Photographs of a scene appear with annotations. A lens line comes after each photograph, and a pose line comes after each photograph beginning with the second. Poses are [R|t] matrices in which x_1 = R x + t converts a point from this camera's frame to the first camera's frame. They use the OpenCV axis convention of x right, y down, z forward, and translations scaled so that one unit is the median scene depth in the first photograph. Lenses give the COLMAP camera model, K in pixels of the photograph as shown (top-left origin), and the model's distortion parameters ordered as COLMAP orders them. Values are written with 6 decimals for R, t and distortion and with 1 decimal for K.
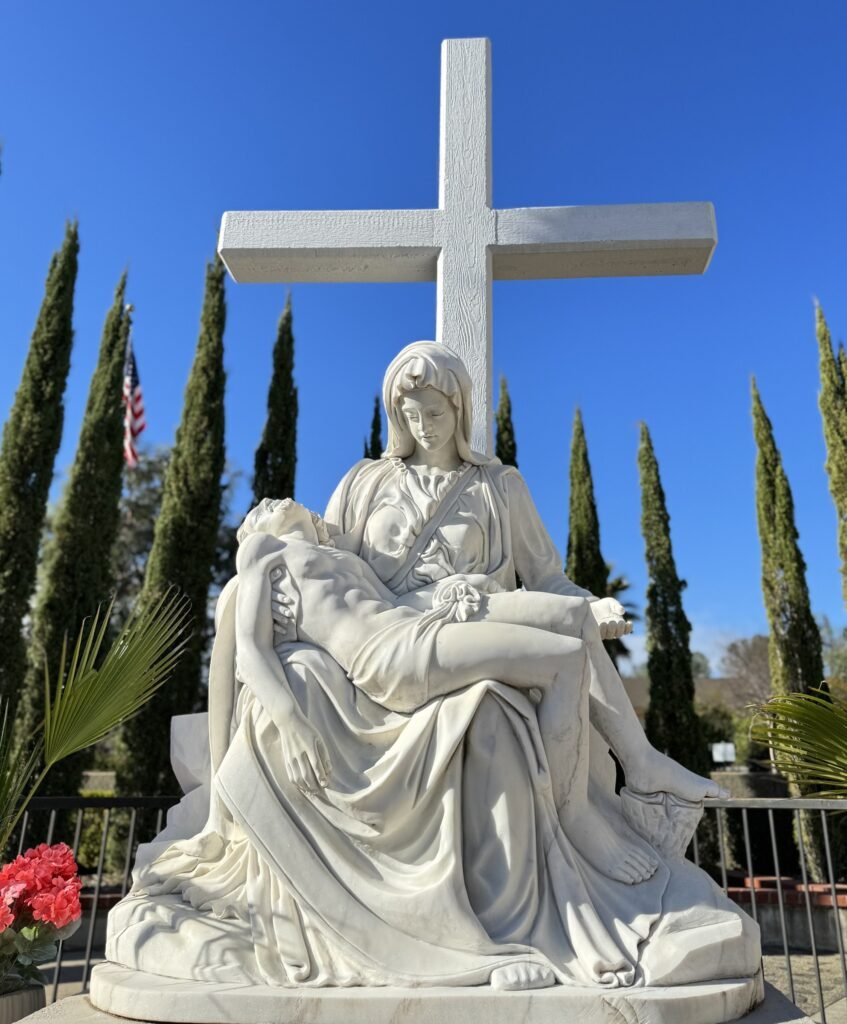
lens RADIAL K [[764.3, 0, 423.5], [0, 764.3, 512.0], [0, 0, 1]] dist [-0.002582, -0.003514]
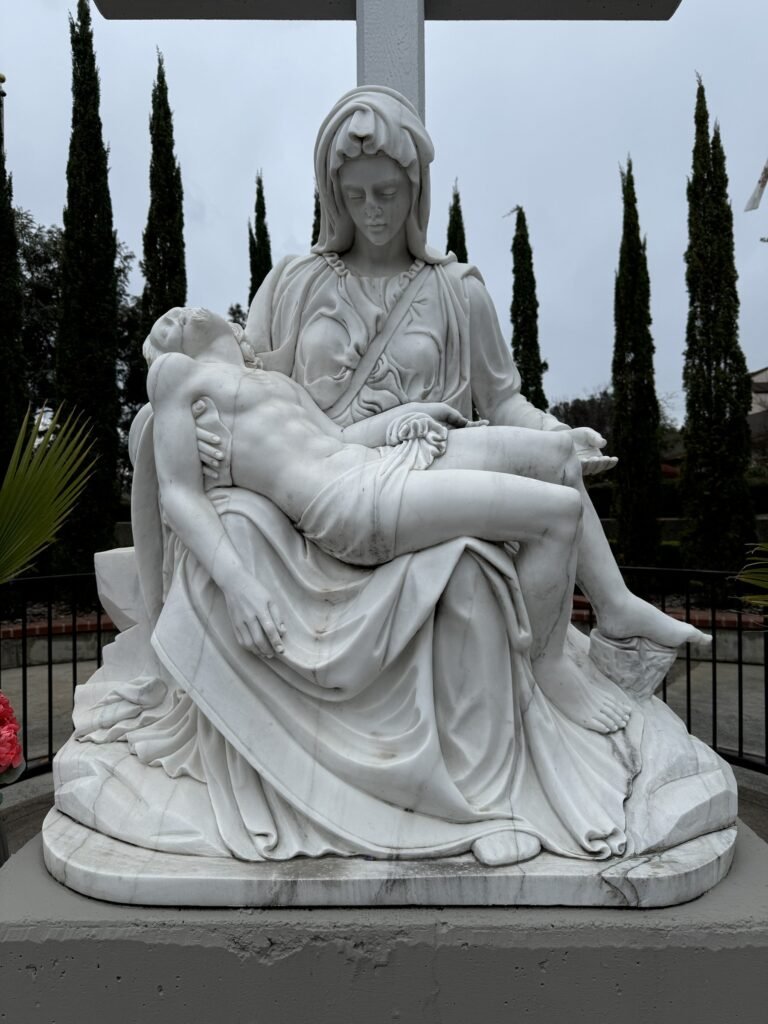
lens RADIAL K [[624.6, 0, 367.5], [0, 624.6, 513.3], [0, 0, 1]] dist [0.084777, -0.105032]
pose [[0.995288, -0.034705, 0.090536, -0.075030], [0.003266, 0.945218, 0.326425, -0.031294], [-0.096905, -0.324591, 0.940877, 0.295468]]
